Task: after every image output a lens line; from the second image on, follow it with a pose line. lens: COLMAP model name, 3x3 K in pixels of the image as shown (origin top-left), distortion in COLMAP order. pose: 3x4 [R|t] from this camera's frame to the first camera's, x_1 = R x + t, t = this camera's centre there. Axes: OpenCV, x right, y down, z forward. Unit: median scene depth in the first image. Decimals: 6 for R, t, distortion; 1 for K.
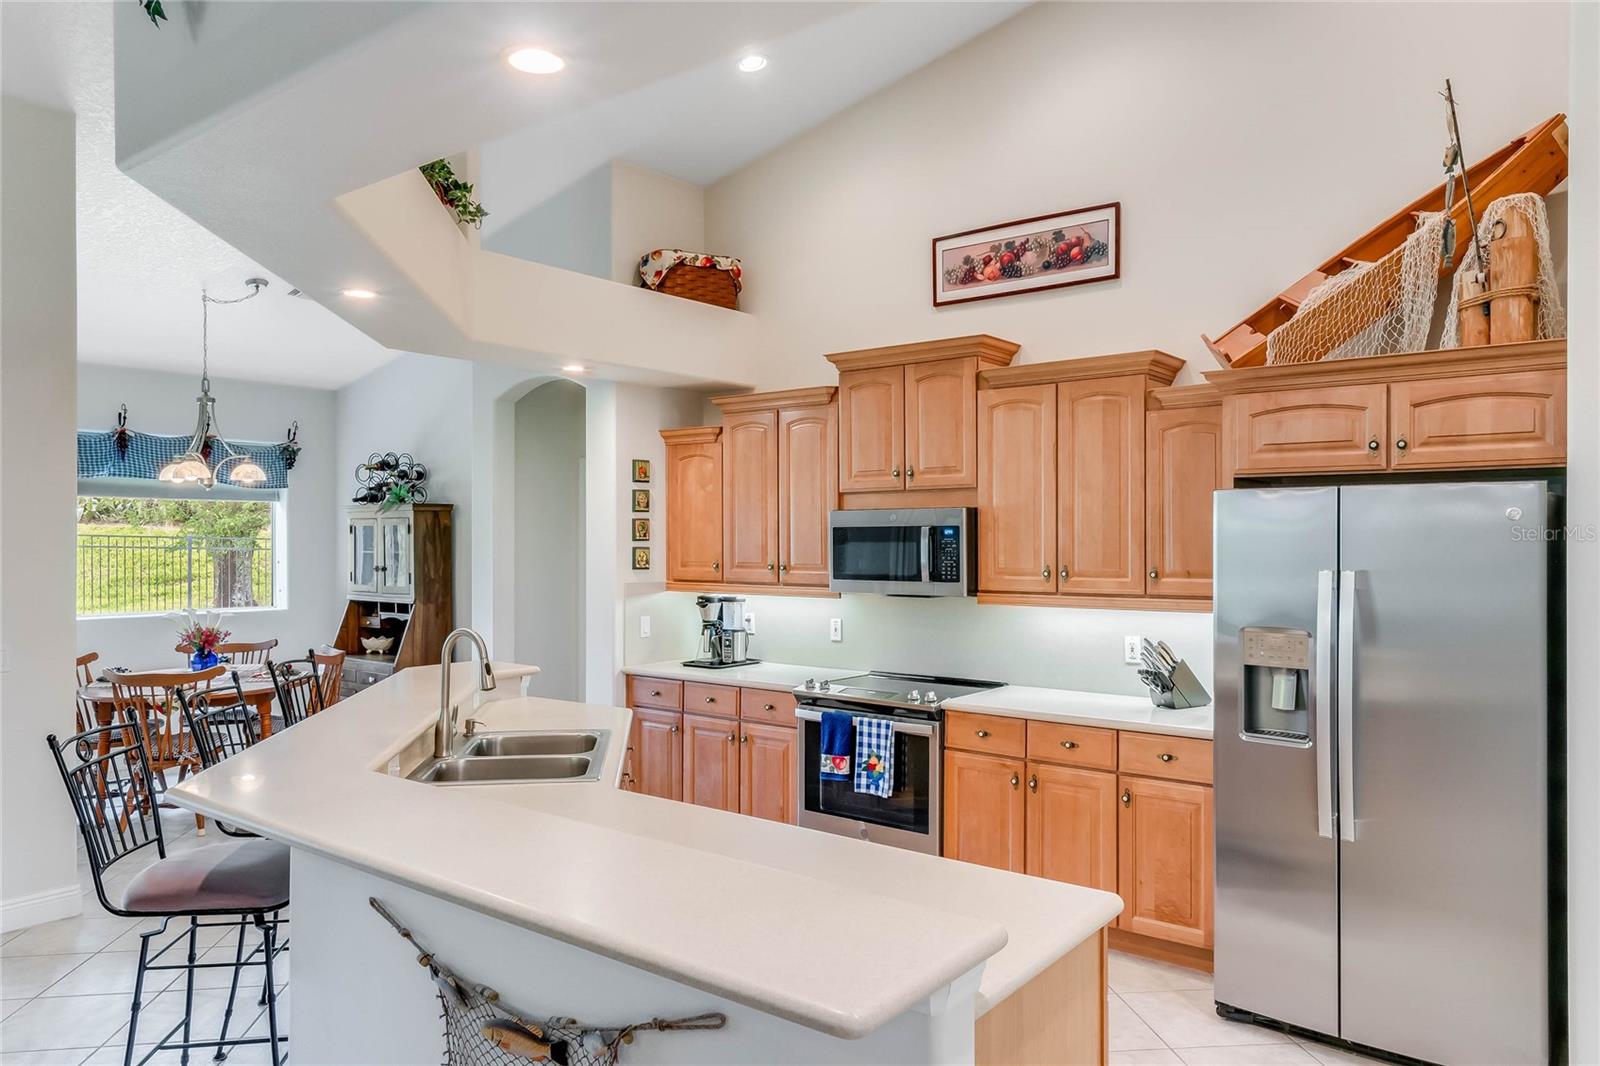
lens RADIAL K [[1106.5, 0, 796.5], [0, 1106.5, 526.7], [0, 0, 1]] dist [0.024376, 0.000600]
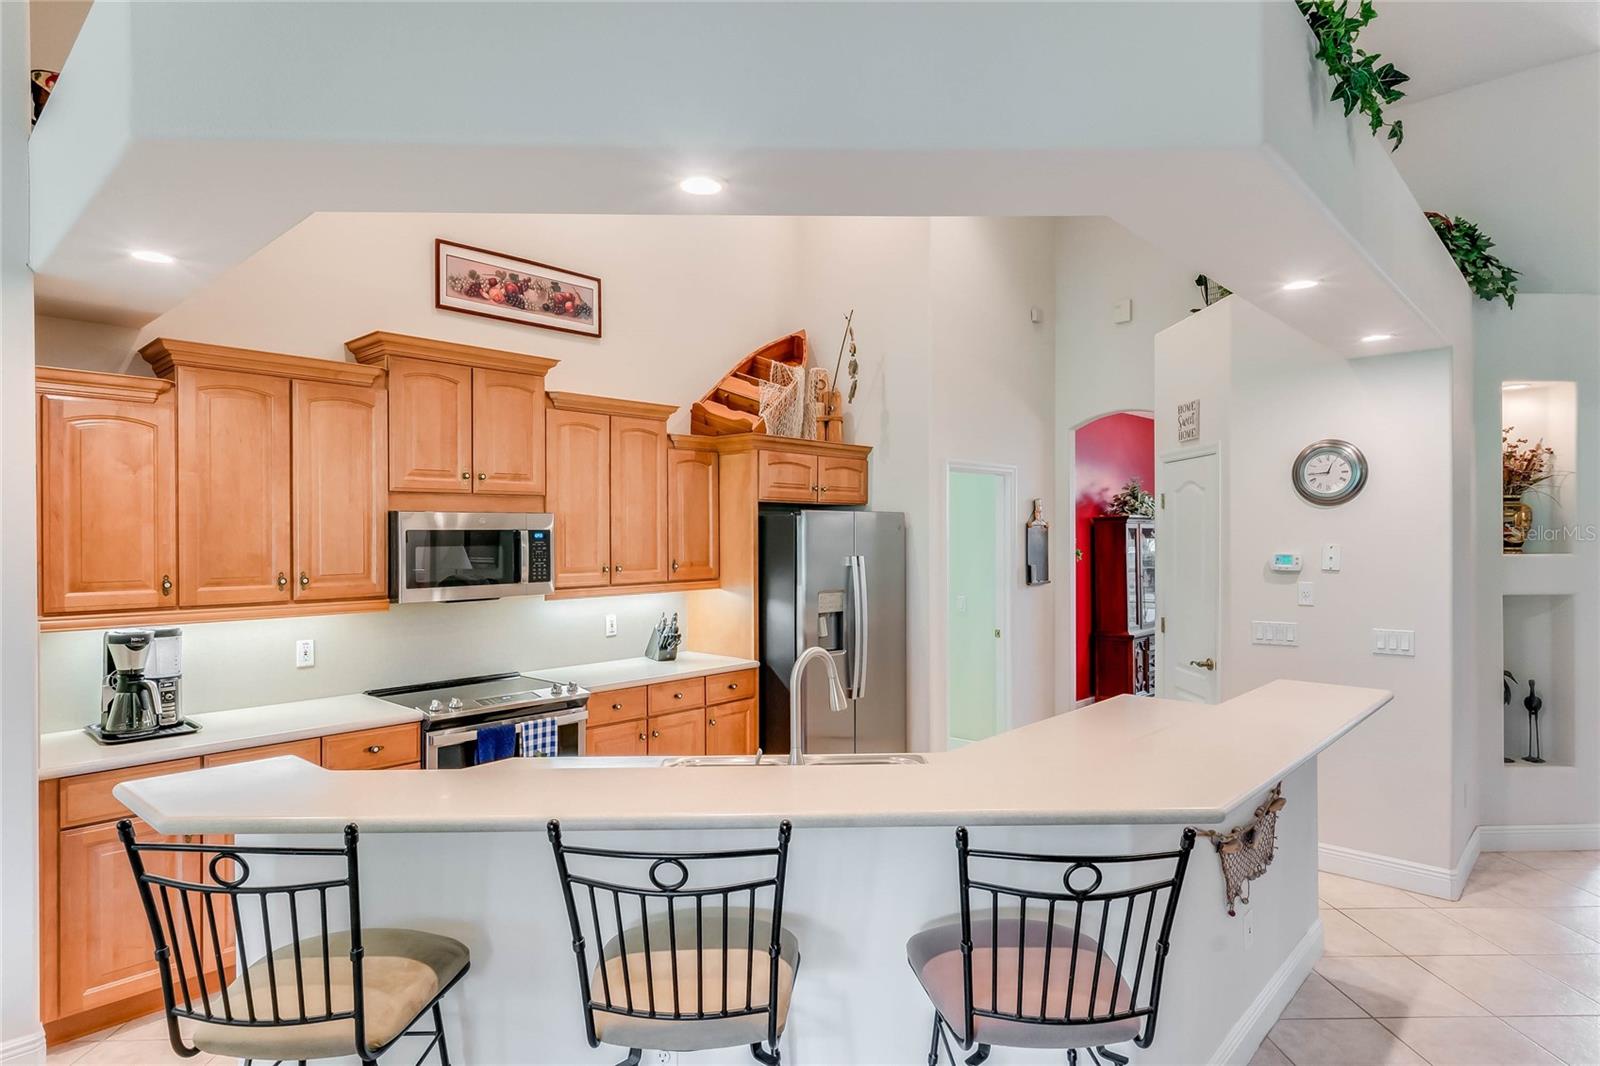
lens RADIAL K [[886.7, 0, 802.2], [0, 886.7, 528.4], [0, 0, 1]] dist [0.005145, -0.000143]
pose [[0.071482, 0.007714, 0.997412, -0.691007], [-0.005166, 0.999960, -0.007364, 0.002672], [-0.997429, -0.004626, 0.071519, 0.667268]]
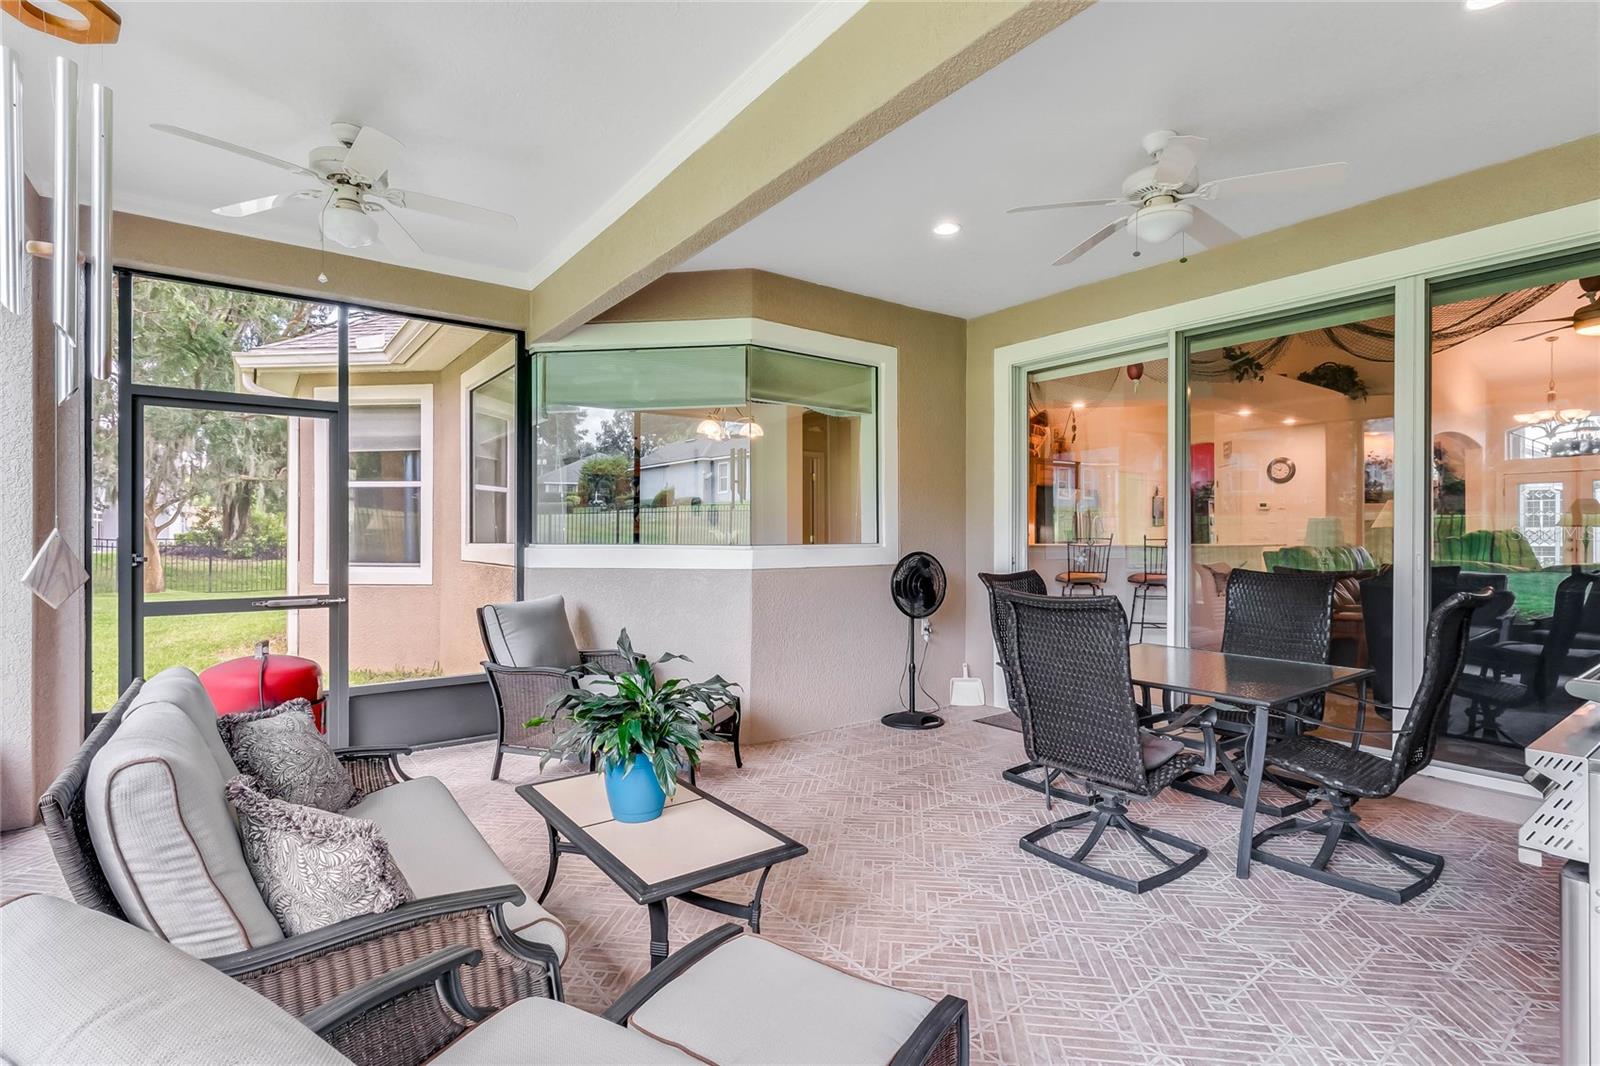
lens RADIAL K [[764.5, 0, 802.1], [0, 764.5, 538.0], [0, 0, 1]] dist [0.005774, 0.000577]
pose [[0.244590, -0.000629, 0.969626, -1.890762], [-0.008359, 0.999961, 0.002758, 0.108799], [-0.969591, -0.008780, 0.244575, 0.897088]]
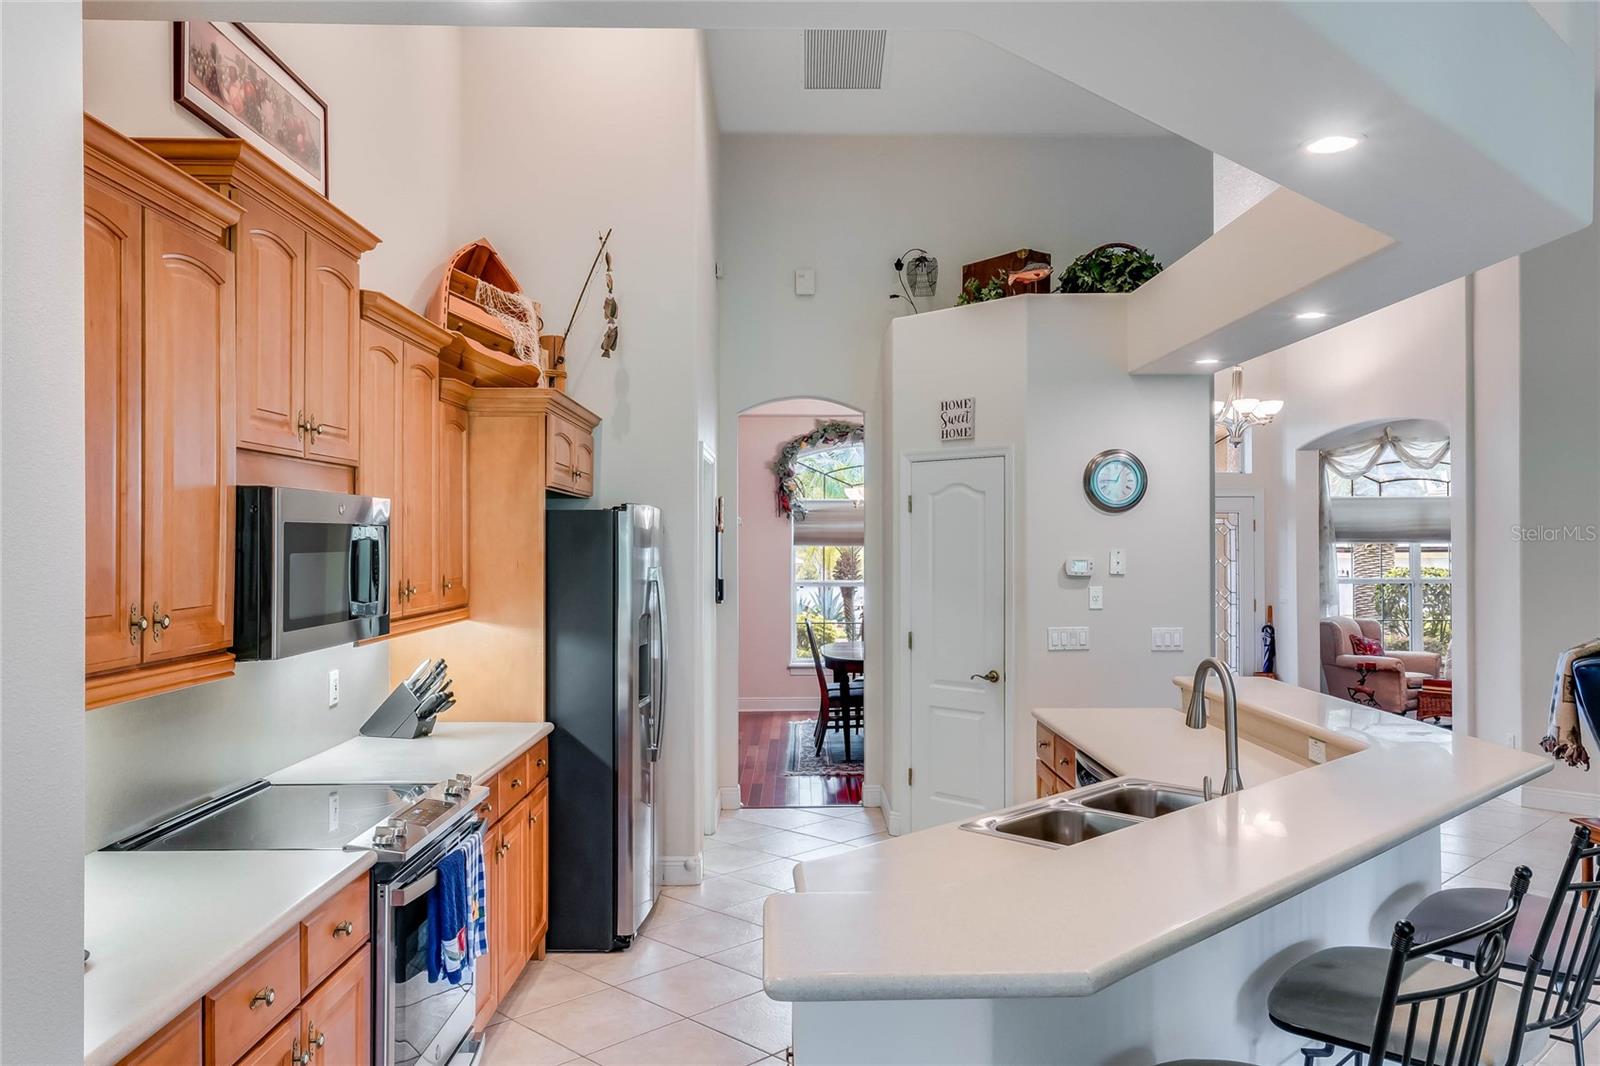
lens RADIAL K [[1167.2, 0, 800.6], [0, 1167.2, 538.0], [0, 0, 1]] dist [-0.008677, -0.007224]
pose [[-0.623799, 0.006453, 0.781558, -0.517962], [-0.004216, 0.999924, -0.011621, 0.012363], [-0.781573, -0.010544, -0.623724, 1.197577]]
